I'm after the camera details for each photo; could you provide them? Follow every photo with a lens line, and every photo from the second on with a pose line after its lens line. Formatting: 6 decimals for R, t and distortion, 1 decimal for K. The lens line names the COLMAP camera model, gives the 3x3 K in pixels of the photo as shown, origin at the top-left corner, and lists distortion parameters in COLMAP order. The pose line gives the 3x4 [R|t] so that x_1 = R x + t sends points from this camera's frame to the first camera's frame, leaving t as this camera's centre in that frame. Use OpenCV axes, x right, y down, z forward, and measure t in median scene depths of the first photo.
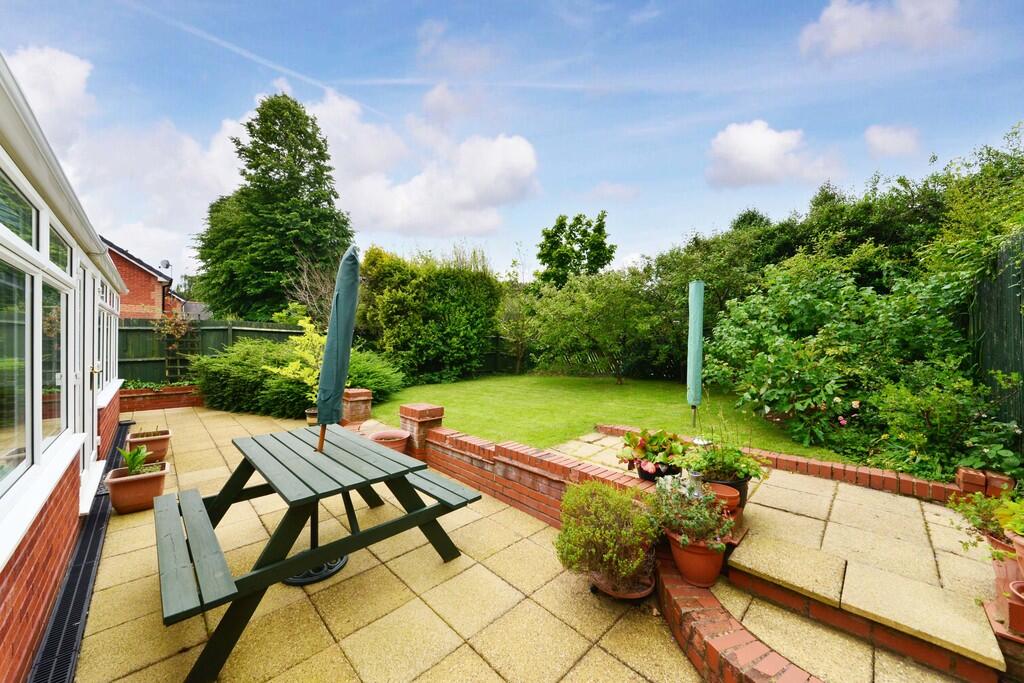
lens RADIAL K [[363.5, 0, 512.0], [0, 363.5, 341.5], [0, 0, 1]] dist [-0.000083, -0.000053]
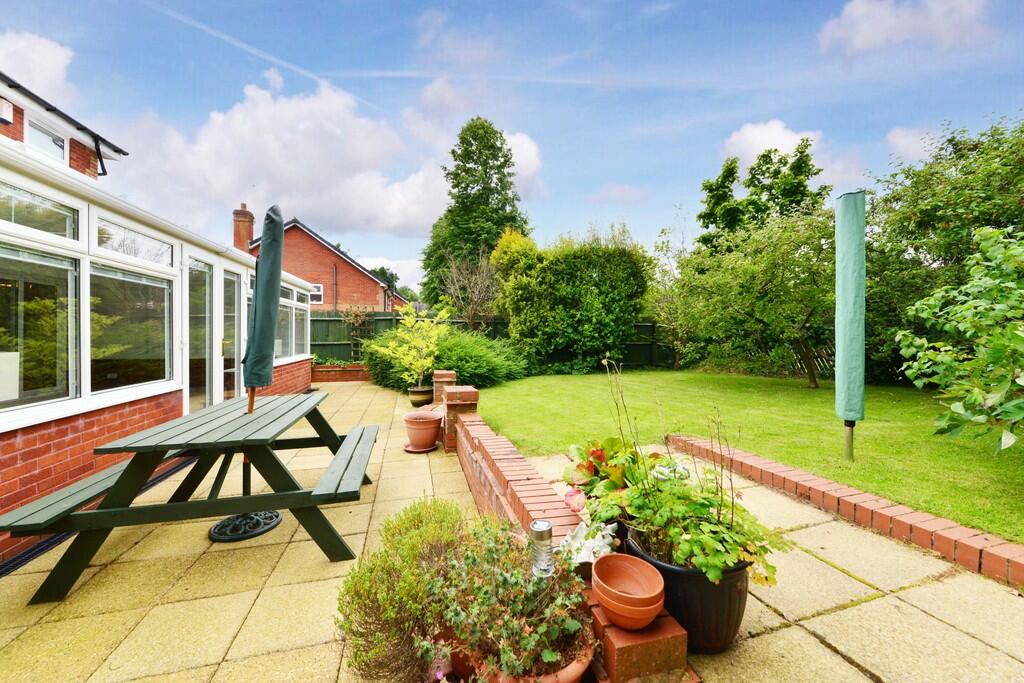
lens RADIAL K [[370.8, 0, 512.0], [0, 370.8, 341.5], [0, 0, 1]] dist [0.024413, 0.000010]
pose [[0.859856, 0.005306, -0.510510, 0.143221], [0.000260, 0.999941, 0.010830, 0.020484], [0.510537, -0.009445, 0.859804, 0.108415]]
